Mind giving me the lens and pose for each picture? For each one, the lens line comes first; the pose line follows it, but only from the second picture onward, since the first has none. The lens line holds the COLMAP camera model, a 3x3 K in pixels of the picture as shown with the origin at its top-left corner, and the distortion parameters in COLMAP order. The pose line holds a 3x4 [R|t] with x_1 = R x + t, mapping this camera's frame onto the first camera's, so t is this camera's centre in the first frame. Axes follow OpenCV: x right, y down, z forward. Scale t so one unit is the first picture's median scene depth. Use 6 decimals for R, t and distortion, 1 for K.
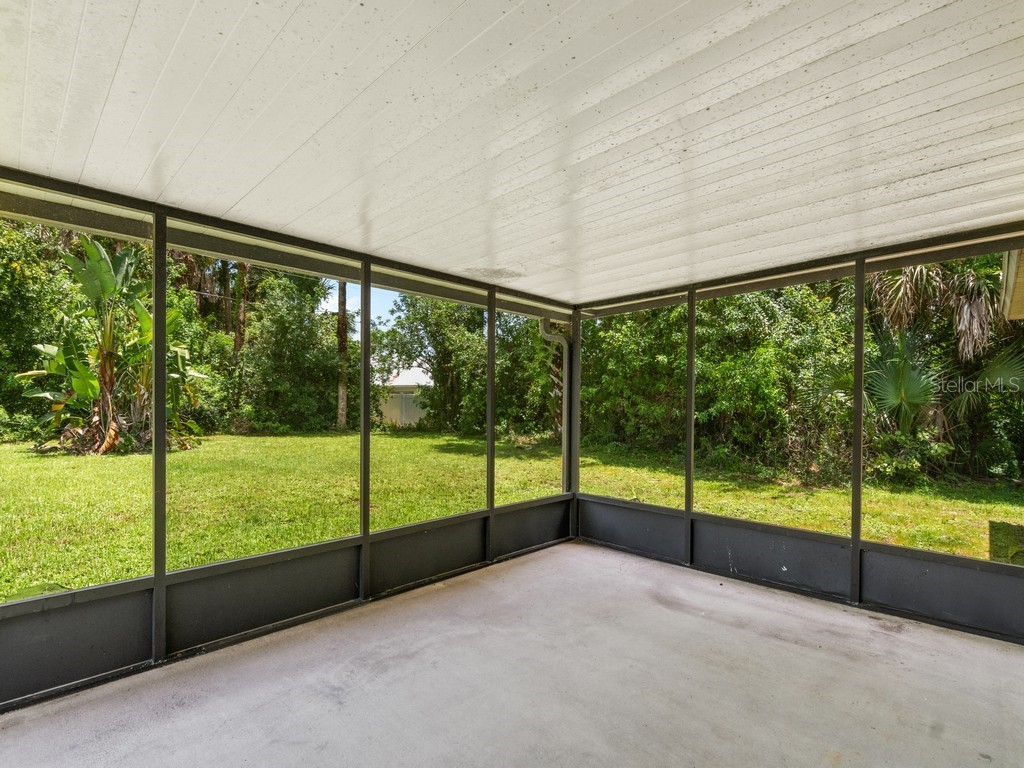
lens RADIAL K [[483.1, 0, 514.6], [0, 483.1, 398.8], [0, 0, 1]] dist [-0.004366, -0.000382]
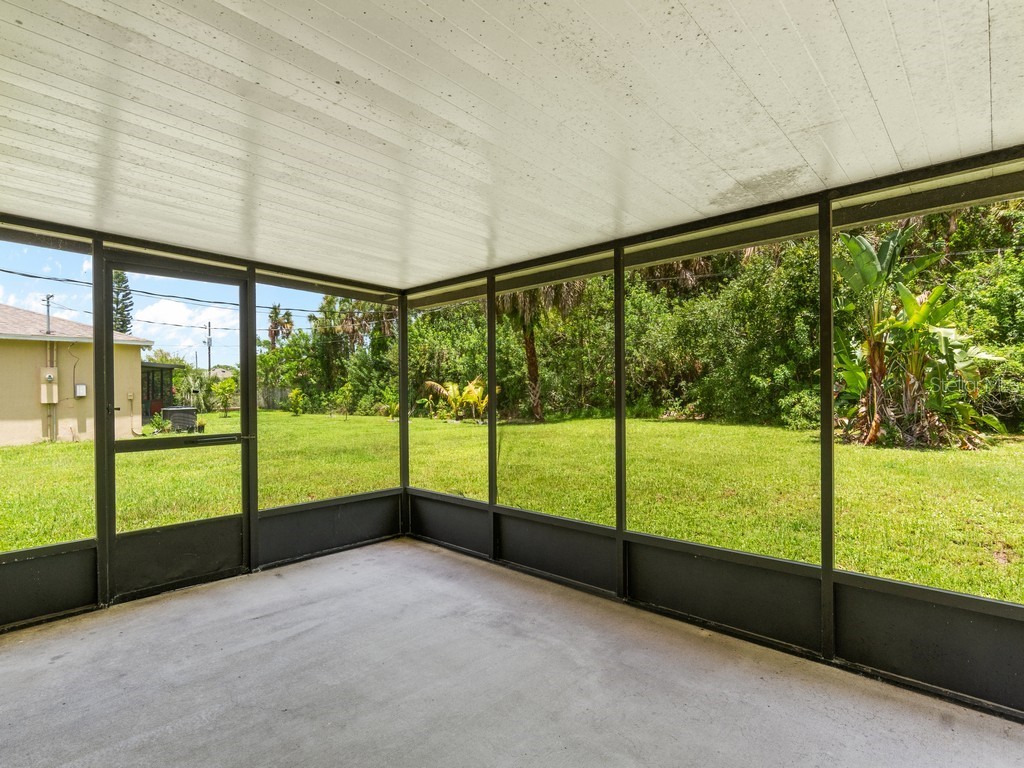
lens RADIAL K [[535.0, 0, 516.4], [0, 535.0, 398.9], [0, 0, 1]] dist [-0.001249, -0.000602]
pose [[0.031259, 0.001998, -0.999509, 1.168893], [0.017216, 0.999849, 0.002537, 0.017934], [0.999363, -0.017287, 0.031220, 1.185080]]
